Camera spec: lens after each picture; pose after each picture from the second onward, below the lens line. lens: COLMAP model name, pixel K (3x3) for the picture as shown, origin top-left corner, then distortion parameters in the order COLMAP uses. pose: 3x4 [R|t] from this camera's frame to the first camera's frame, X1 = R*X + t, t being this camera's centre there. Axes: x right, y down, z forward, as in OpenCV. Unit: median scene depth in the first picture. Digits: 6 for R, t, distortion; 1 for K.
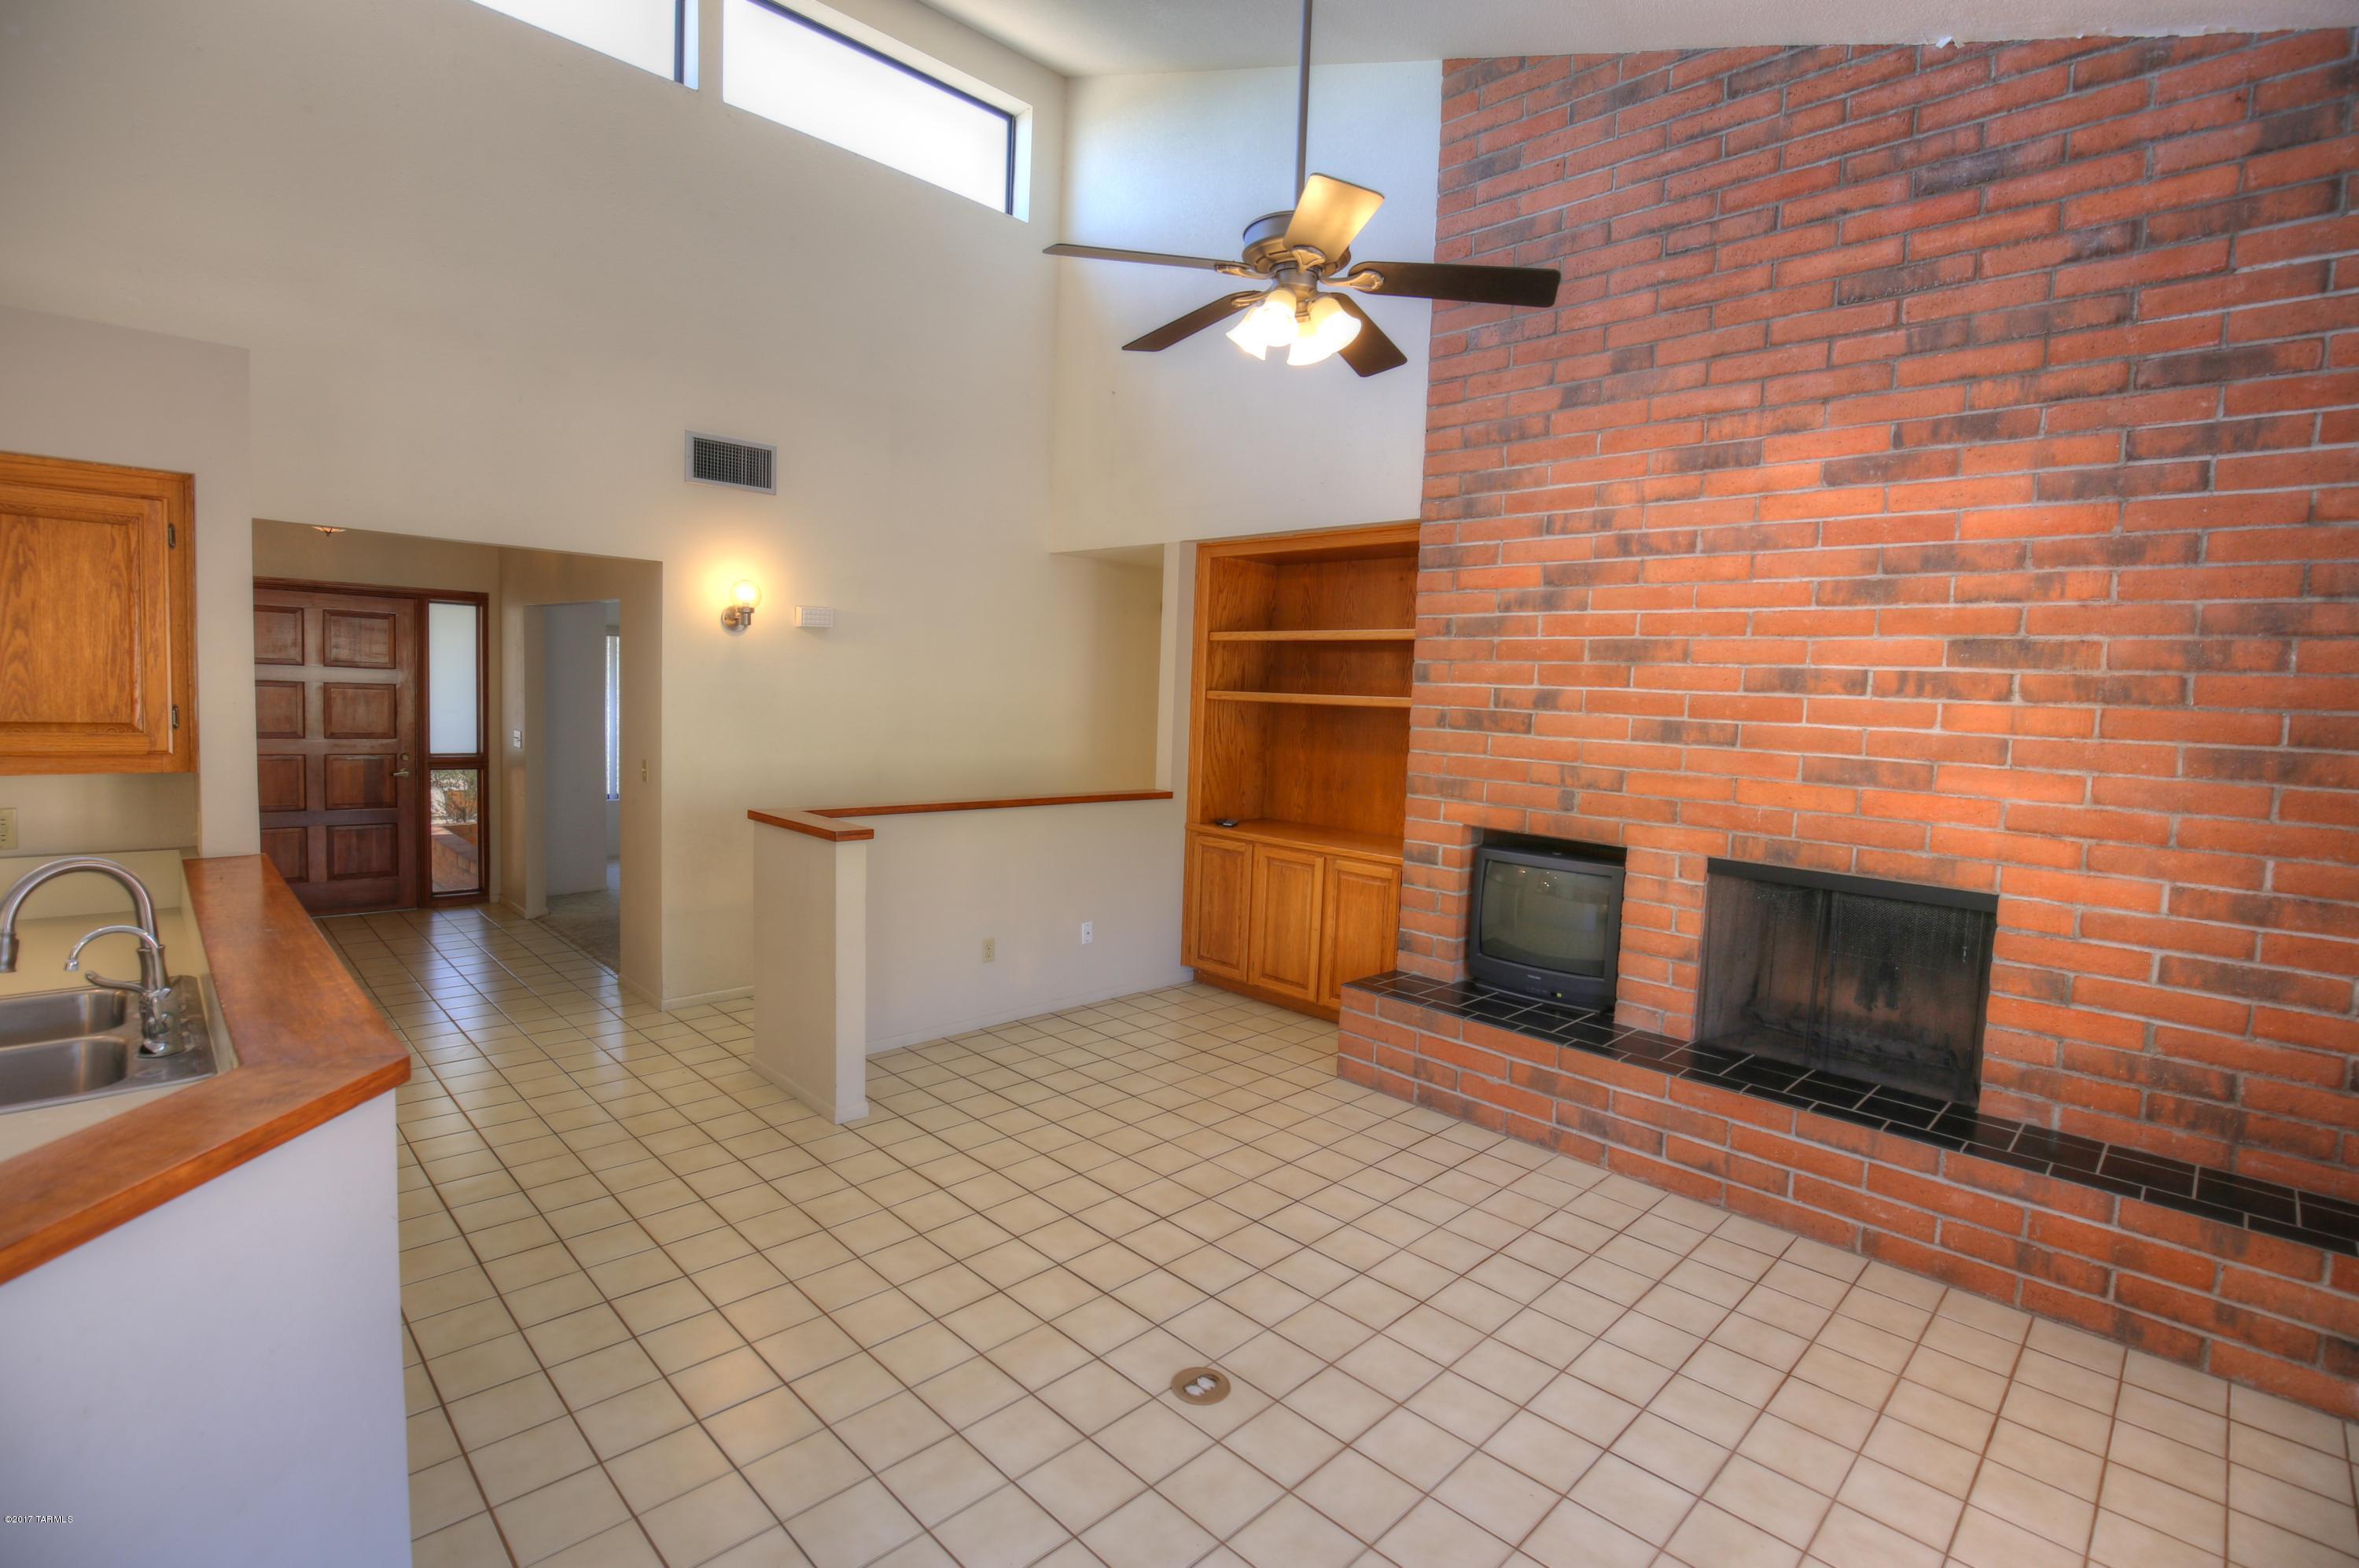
lens RADIAL K [[1090.0, 0, 1194.8], [0, 1090.0, 771.5], [0, 0, 1]] dist [-0.035790, 0.007004]
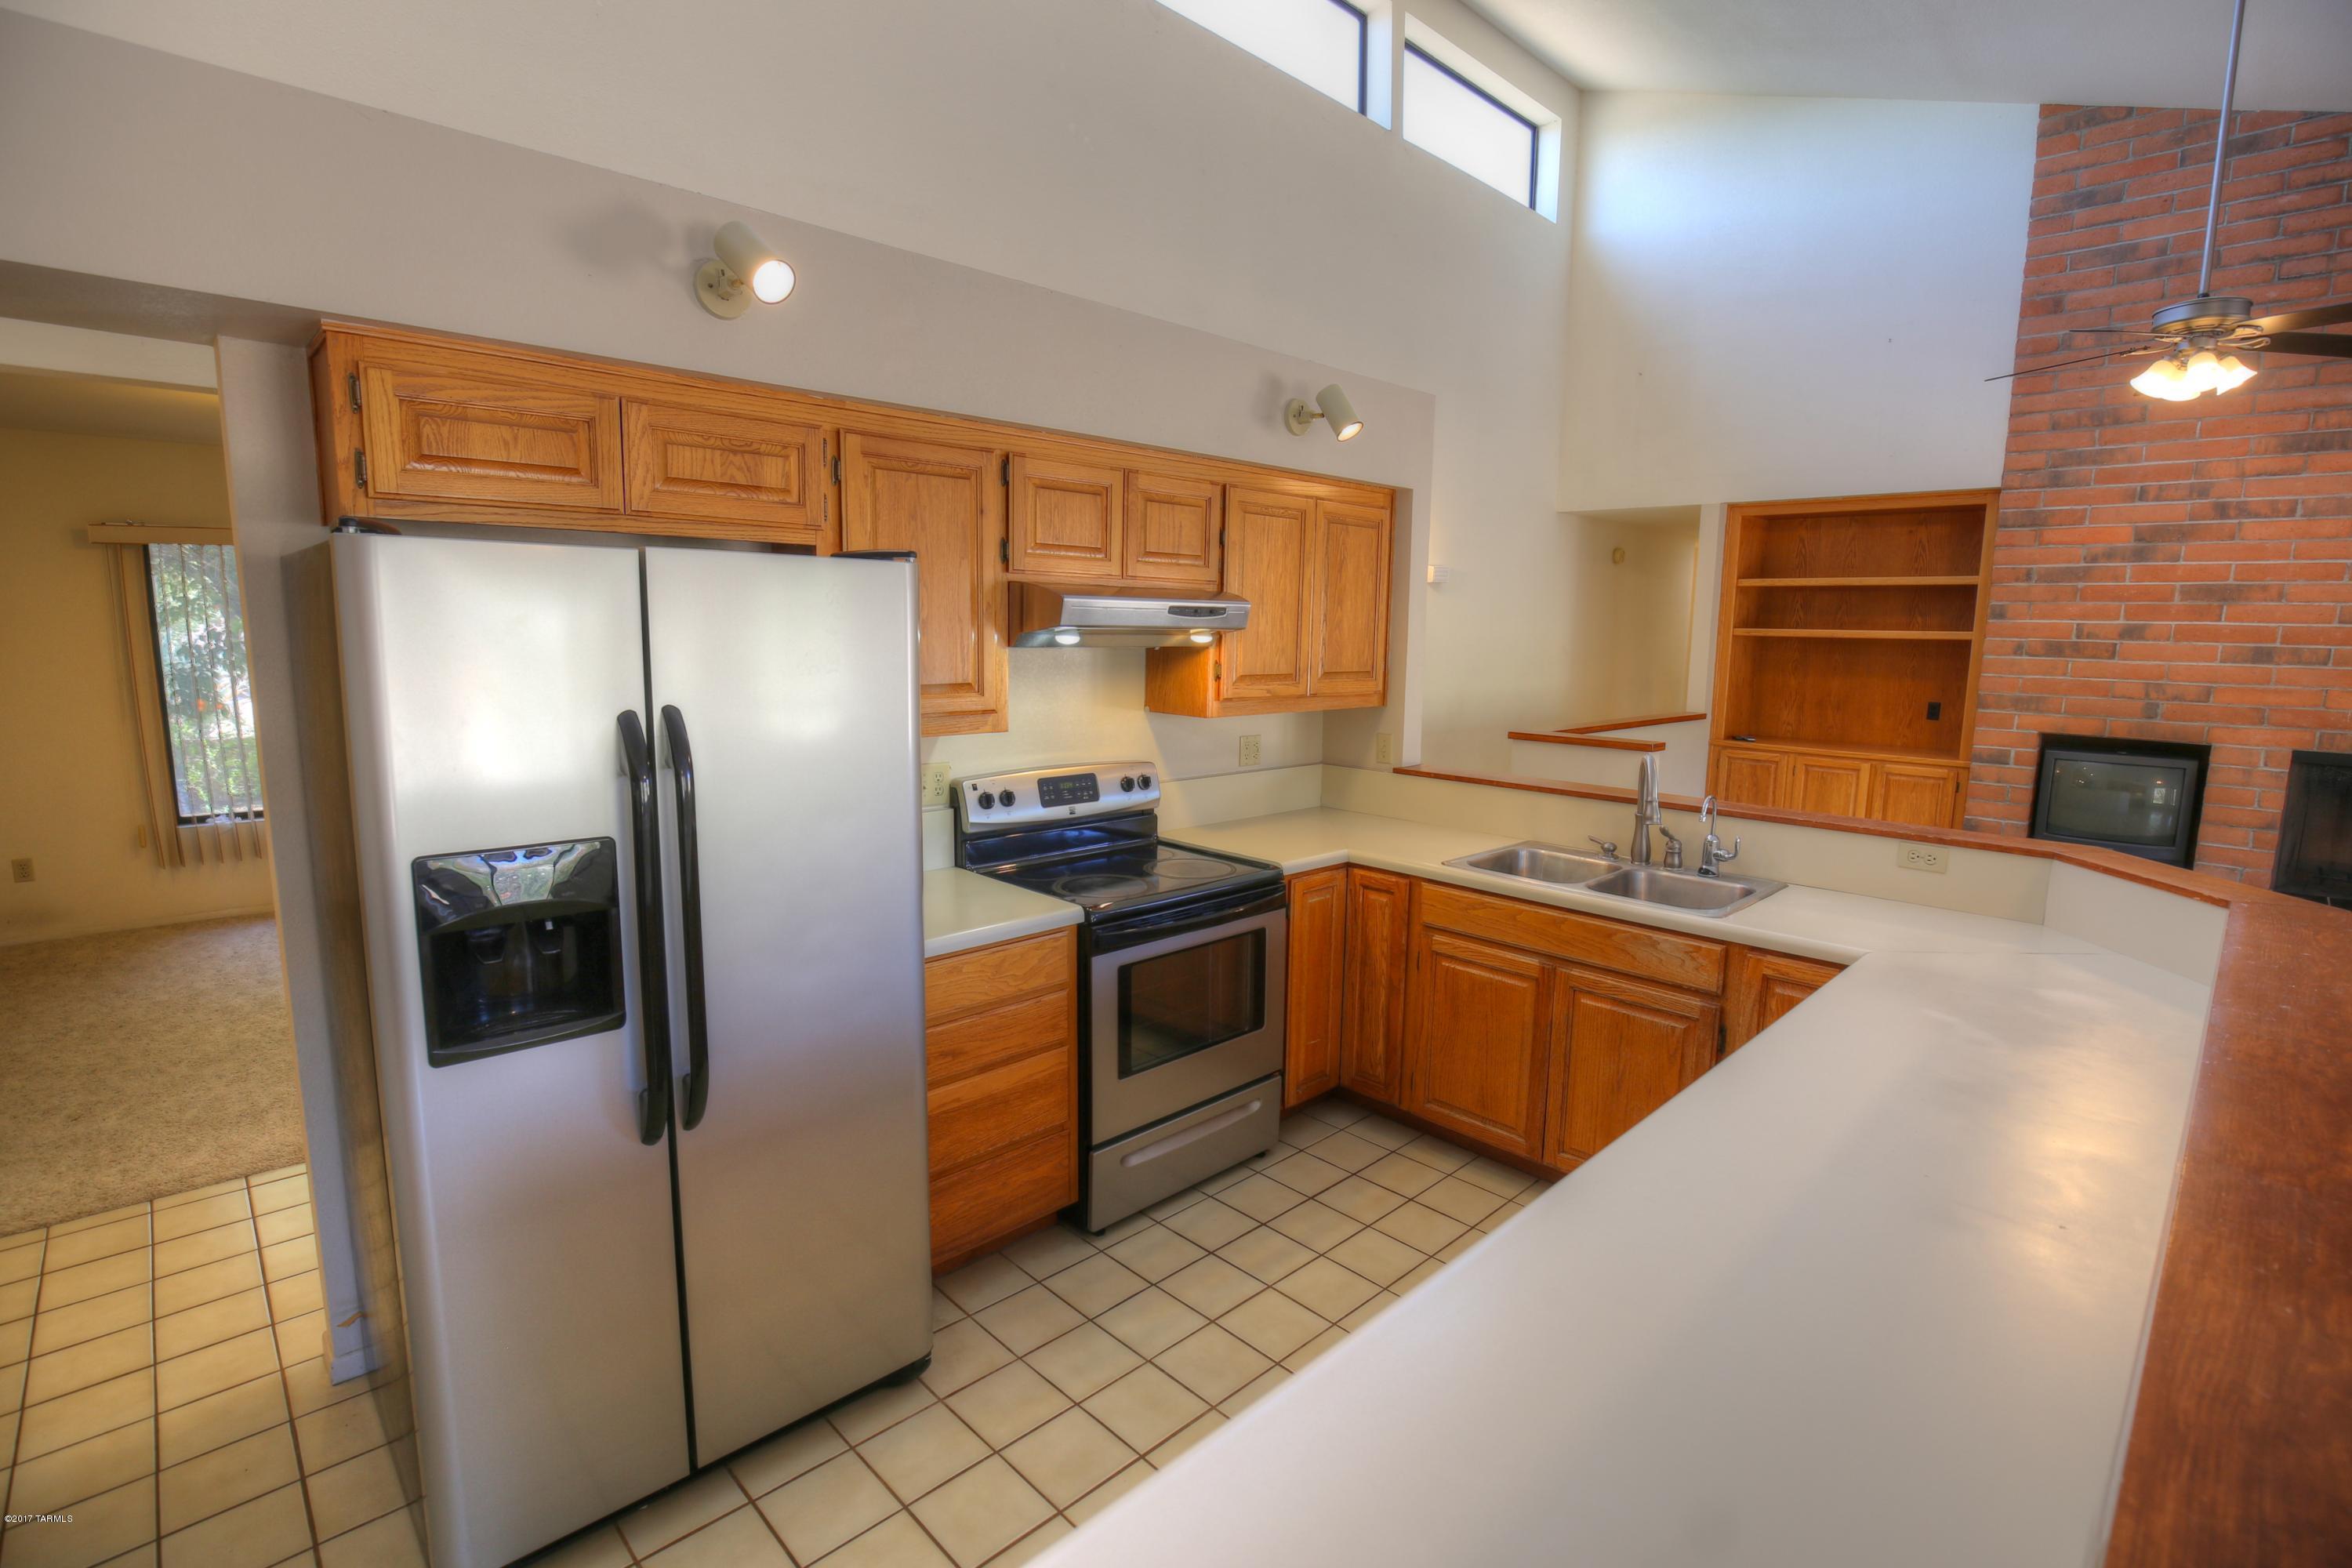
lens RADIAL K [[1086.7, 0, 1187.9], [0, 1086.7, 784.6], [0, 0, 1]] dist [-0.035790, 0.007004]
pose [[0.999550, -0.022427, -0.019923, -0.891798], [0.023828, 0.997040, 0.073094, -0.005206], [0.018225, -0.073536, 0.997126, -0.326013]]
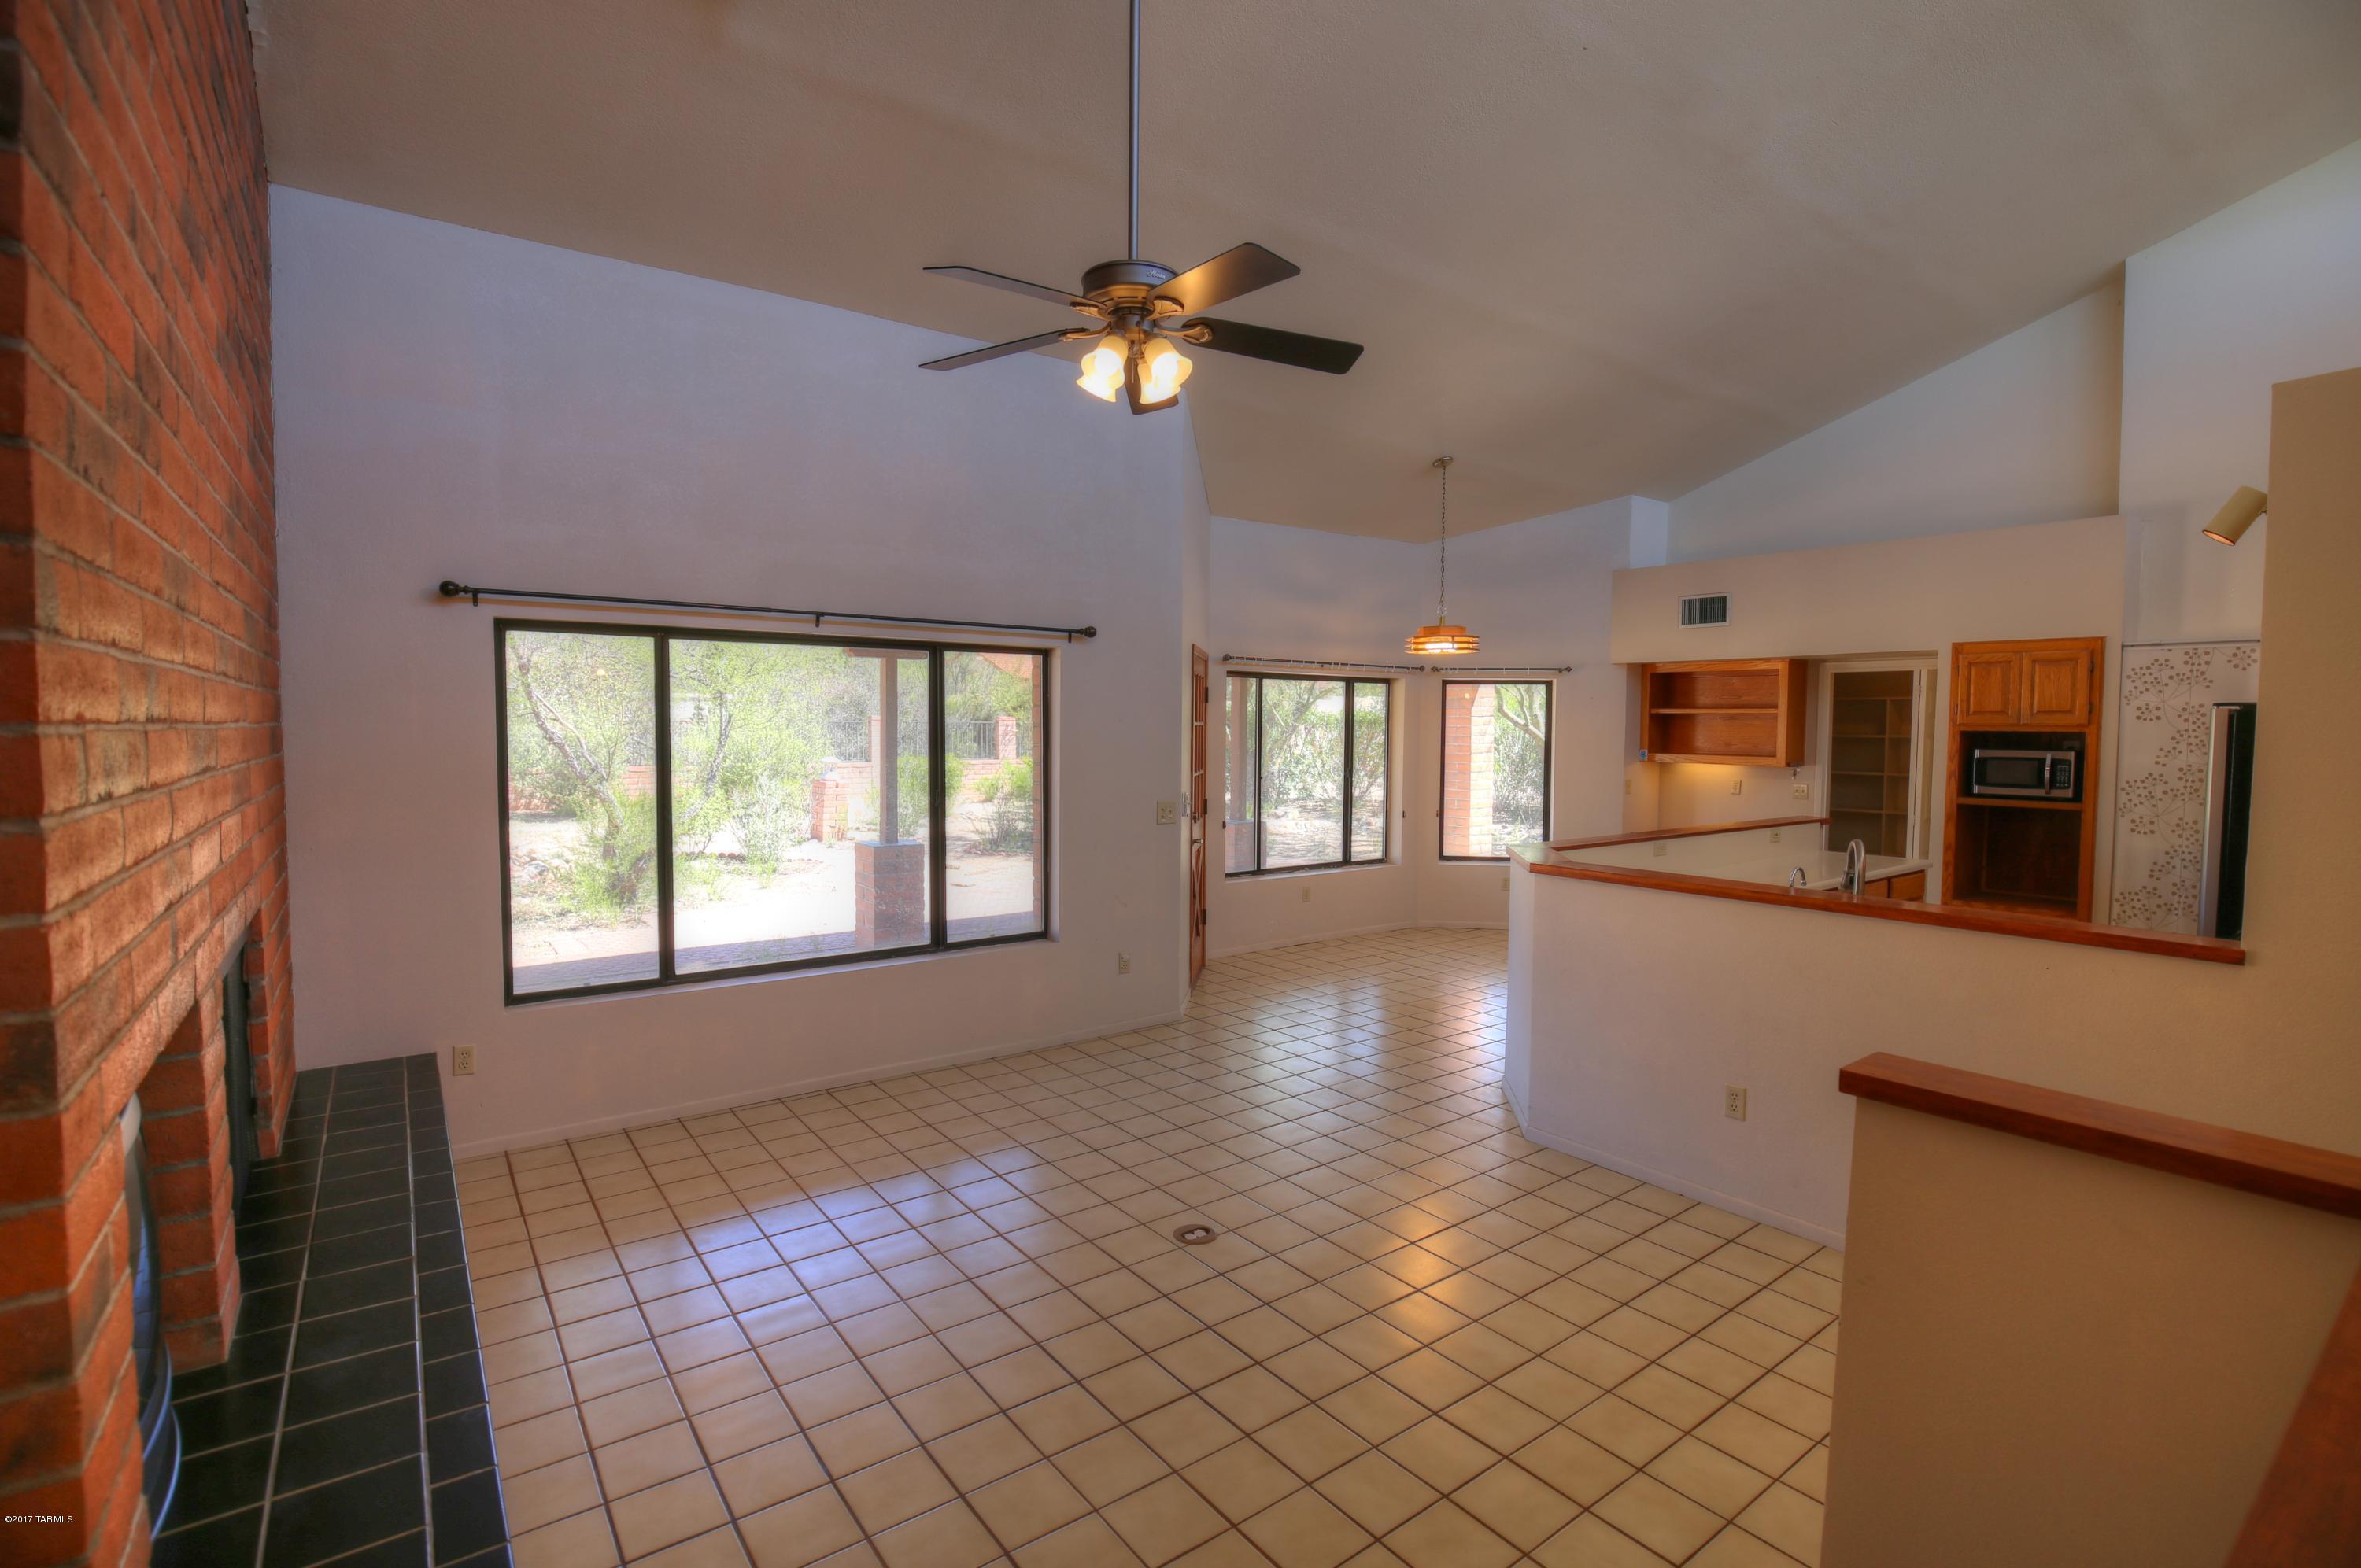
lens RADIAL K [[1090.7, 0, 1197.7], [0, 1090.7, 774.1], [0, 0, 1]] dist [-0.035790, 0.007004]
pose [[-0.989222, -0.053747, 0.136201, -0.102606], [-0.036414, 0.991273, 0.126698, -0.115492], [-0.141822, 0.120373, -0.982546, 1.531737]]
